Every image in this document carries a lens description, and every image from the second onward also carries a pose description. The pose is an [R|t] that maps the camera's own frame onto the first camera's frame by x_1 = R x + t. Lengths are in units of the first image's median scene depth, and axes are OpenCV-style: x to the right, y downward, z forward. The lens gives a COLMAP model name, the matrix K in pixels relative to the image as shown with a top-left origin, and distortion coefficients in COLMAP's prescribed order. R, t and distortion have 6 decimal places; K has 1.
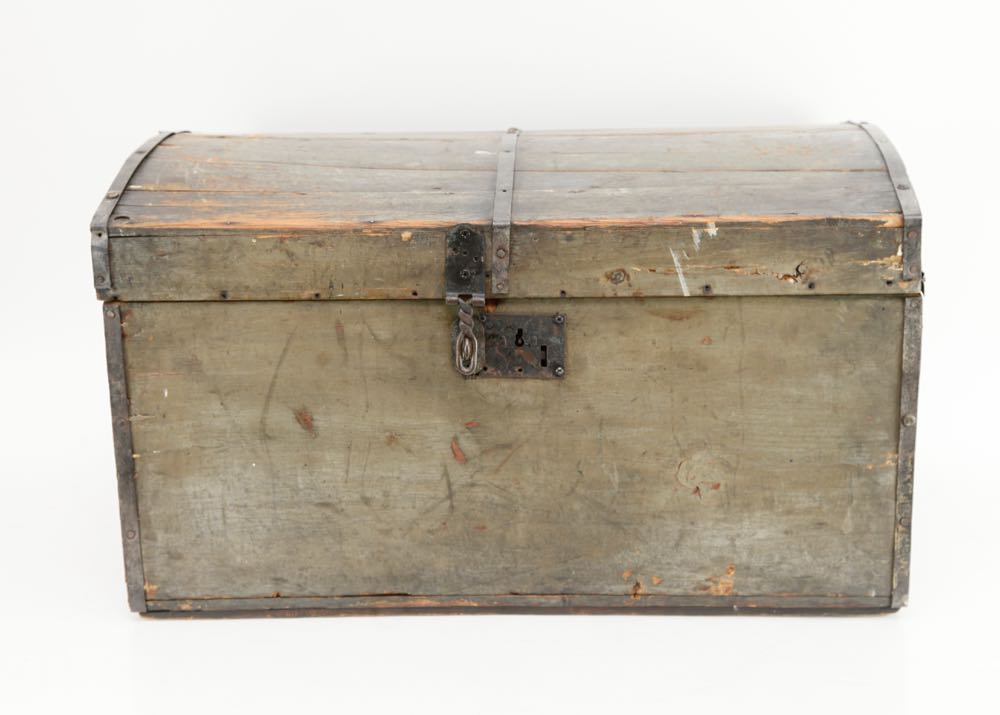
lens RADIAL K [[1948.0, 0, 495.1], [0, 1948.0, 357.5], [0, 0, 1]] dist [0.158910, 0.000000]
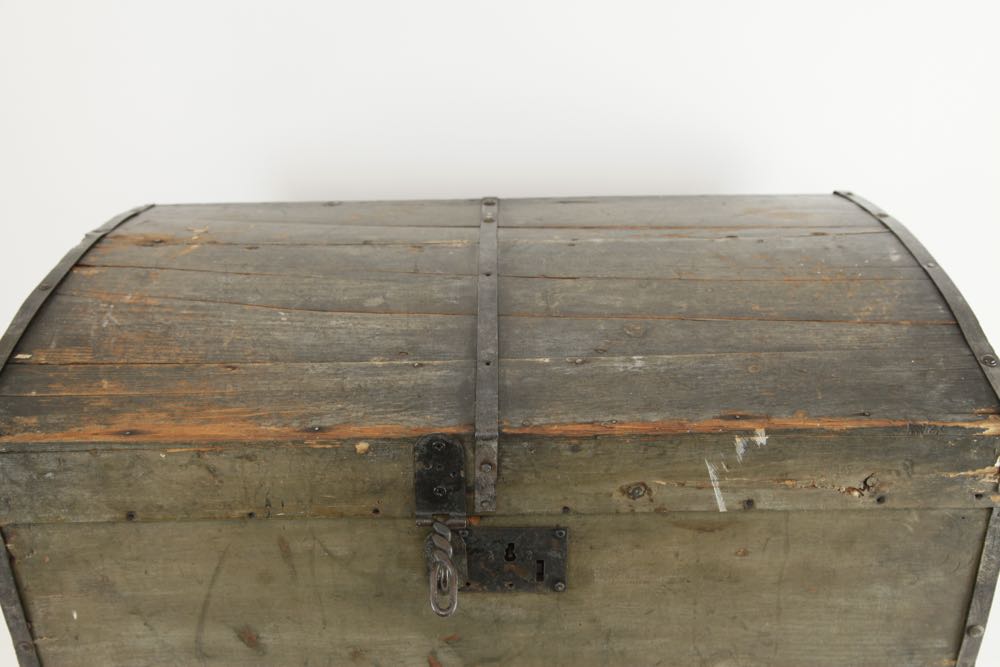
lens RADIAL K [[1111.0, 0, 509.9], [0, 1111.0, 333.8], [0, 0, 1]] dist [0.013251, 0.000000]
pose [[0.998997, -0.017882, 0.041060, -0.004691], [0.010189, 0.983536, 0.180422, -0.180509], [-0.043611, -0.179823, 0.982732, 0.564880]]
